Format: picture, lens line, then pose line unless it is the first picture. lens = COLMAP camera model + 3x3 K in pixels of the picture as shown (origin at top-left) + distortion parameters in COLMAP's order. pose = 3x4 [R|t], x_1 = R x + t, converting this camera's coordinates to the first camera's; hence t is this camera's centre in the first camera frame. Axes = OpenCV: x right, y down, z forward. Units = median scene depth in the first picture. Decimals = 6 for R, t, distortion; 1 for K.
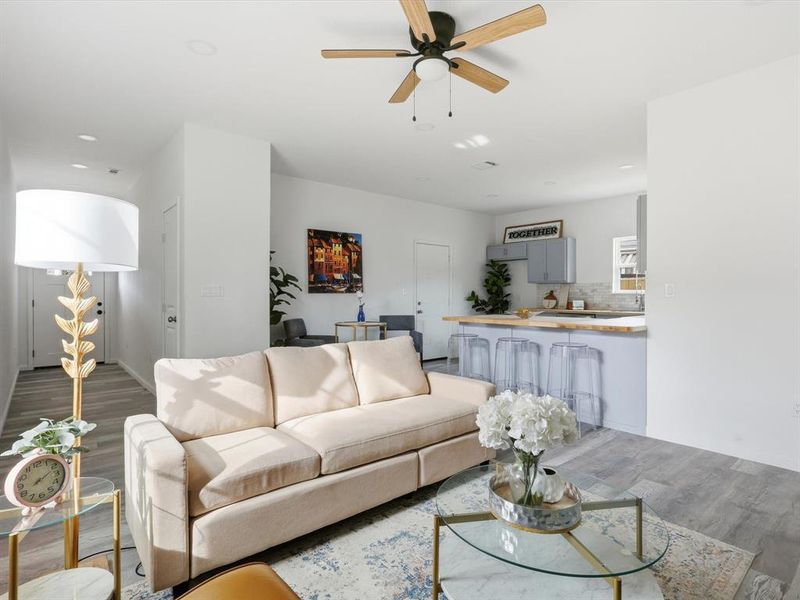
lens RADIAL K [[418.9, 0, 398.1], [0, 418.9, 299.8], [0, 0, 1]] dist [0.004311, 0.001149]
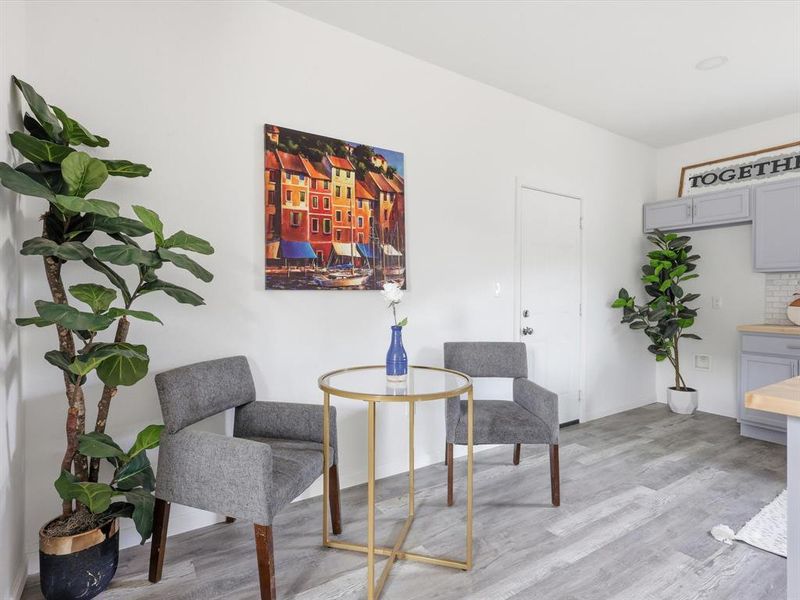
lens RADIAL K [[418.9, 0, 398.1], [0, 418.9, 299.8], [0, 0, 1]] dist [0.004311, 0.001149]
pose [[0.992726, 0.005413, -0.120275, -0.041752], [-0.005843, 0.999978, -0.003224, -0.005533], [0.120255, 0.003903, 0.992735, 0.592397]]
